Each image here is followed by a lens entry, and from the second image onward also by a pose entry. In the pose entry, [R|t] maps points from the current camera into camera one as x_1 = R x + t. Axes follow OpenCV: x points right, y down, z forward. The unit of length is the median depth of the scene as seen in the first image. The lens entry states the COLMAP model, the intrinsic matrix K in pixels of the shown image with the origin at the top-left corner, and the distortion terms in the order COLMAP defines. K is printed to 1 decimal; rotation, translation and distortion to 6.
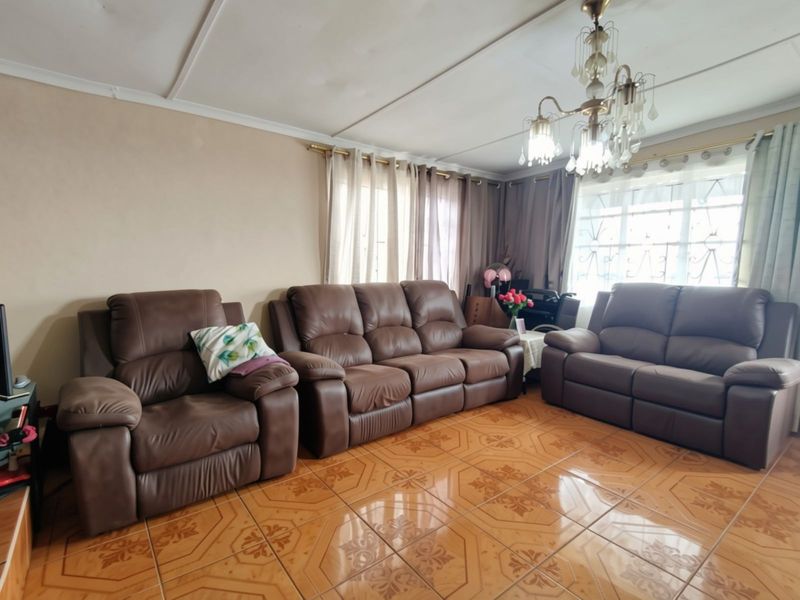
lens RADIAL K [[397.2, 0, 400.0], [0, 397.2, 300.0], [0, 0, 1]] dist [0.000107, -0.000056]
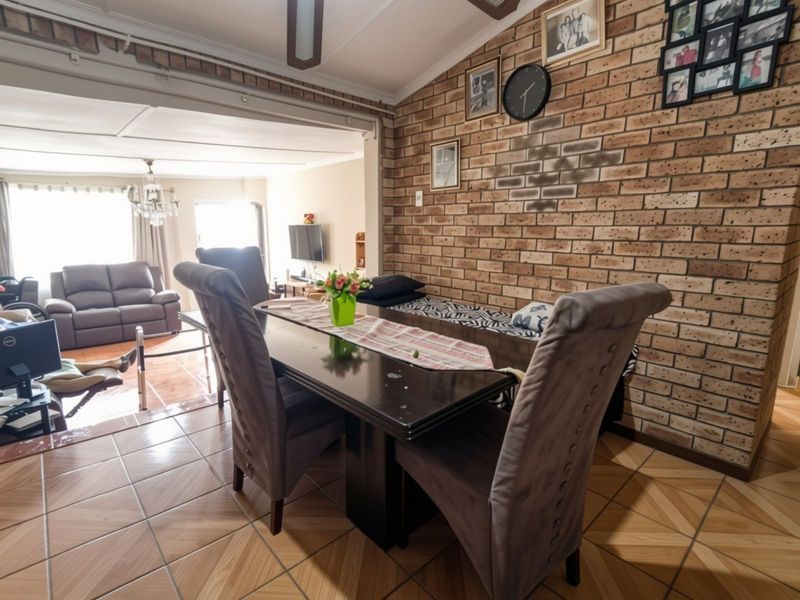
lens RADIAL K [[397.2, 0, 400.0], [0, 397.2, 300.0], [0, 0, 1]] dist [0.000107, -0.000056]
pose [[-0.080452, -0.196303, 0.977237, -1.262666], [0.093789, 0.974575, 0.203489, -0.122139], [-0.992336, 0.108025, -0.059995, -0.195020]]
